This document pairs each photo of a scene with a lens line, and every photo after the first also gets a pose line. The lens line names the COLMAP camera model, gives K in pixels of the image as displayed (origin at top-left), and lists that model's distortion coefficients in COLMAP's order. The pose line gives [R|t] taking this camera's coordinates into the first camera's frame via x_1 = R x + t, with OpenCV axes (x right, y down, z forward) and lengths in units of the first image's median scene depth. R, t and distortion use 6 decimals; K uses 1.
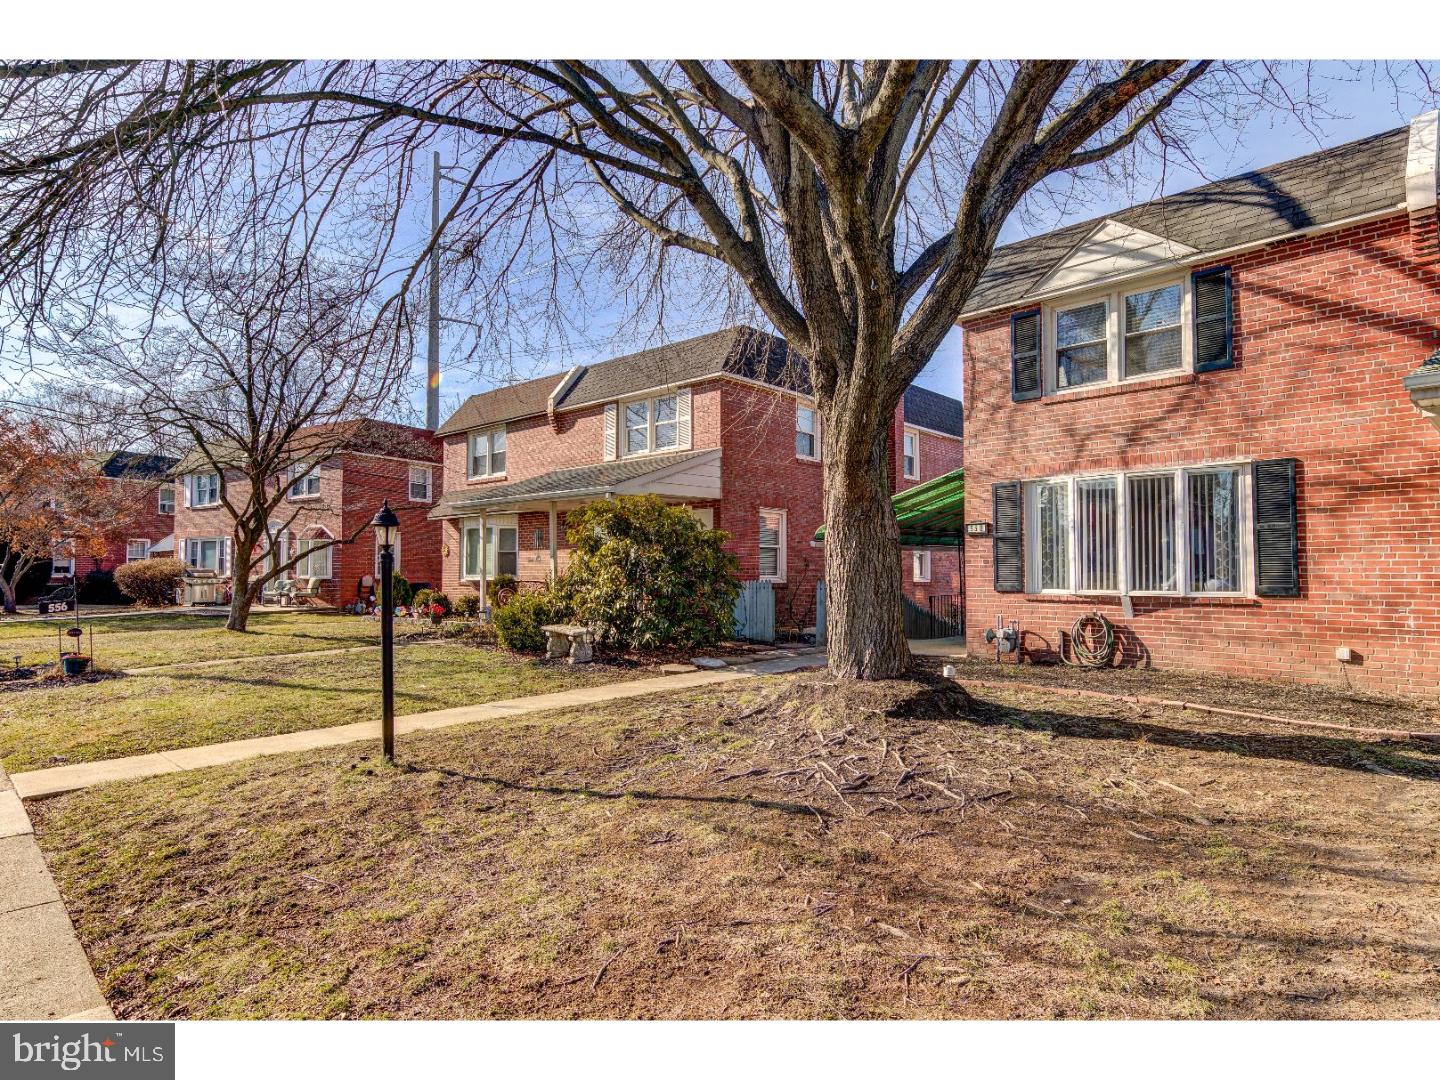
lens RADIAL K [[814.9, 0, 721.8], [0, 814.9, 545.4], [0, 0, 1]] dist [0.005449, -0.001084]
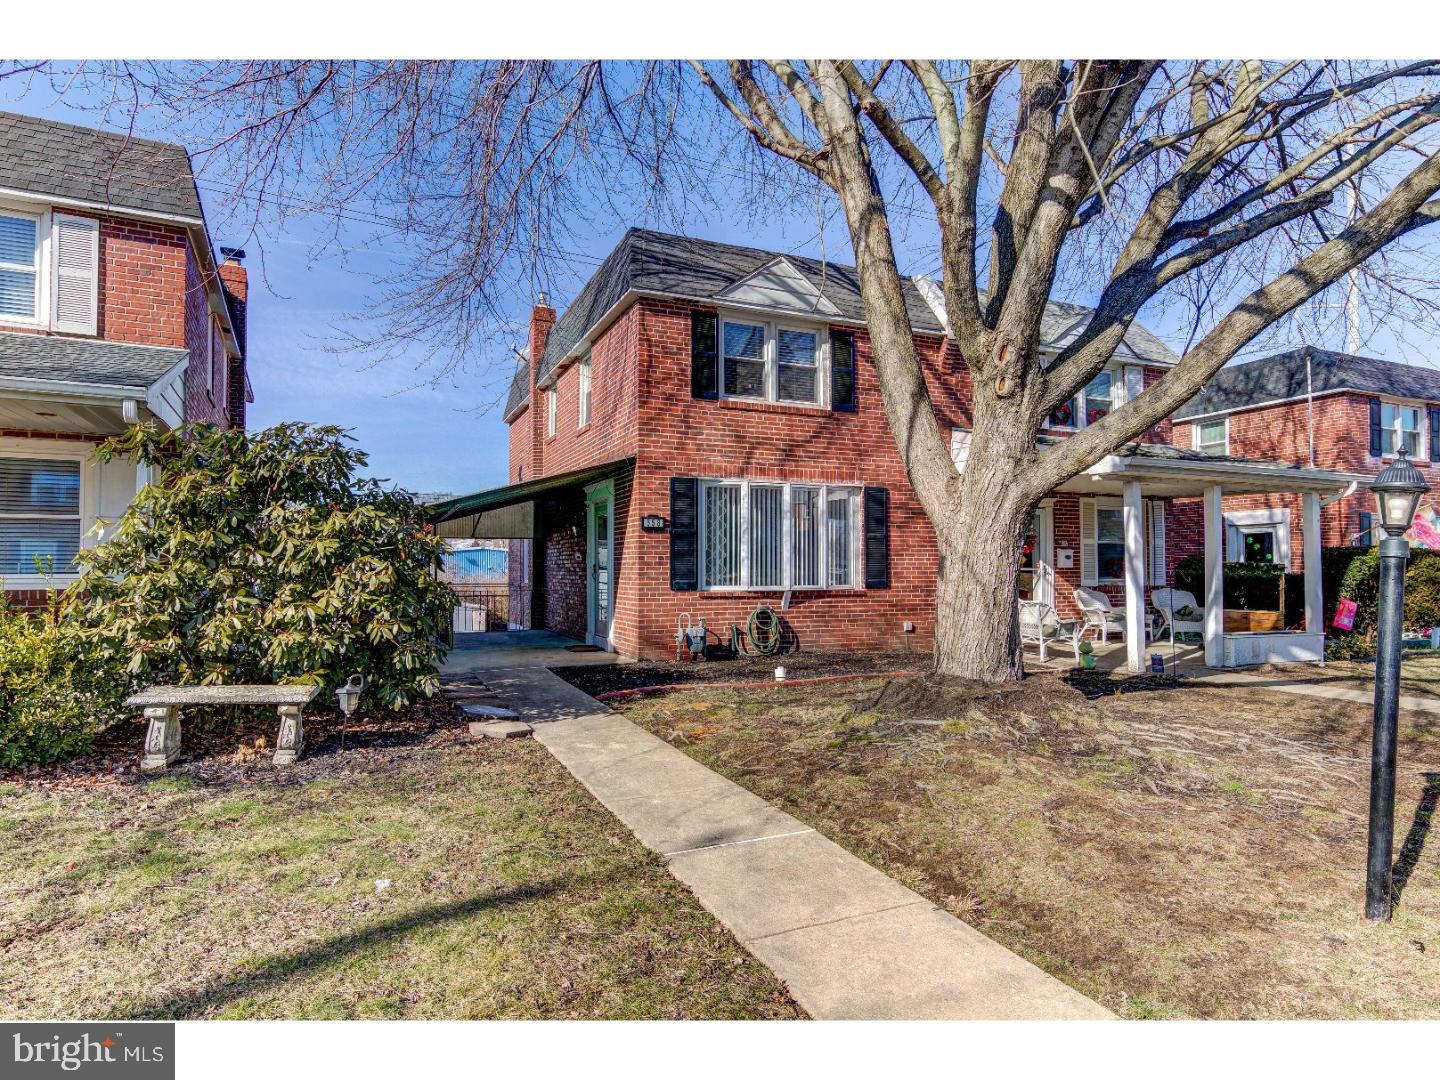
lens RADIAL K [[814.9, 0, 720.3], [0, 814.9, 544.1], [0, 0, 1]] dist [0.005449, -0.001084]
pose [[0.357575, 0.030526, 0.933385, -0.594848], [-0.029827, 0.999329, -0.021257, 0.023646], [-0.933408, -0.020239, 0.358246, 0.661801]]
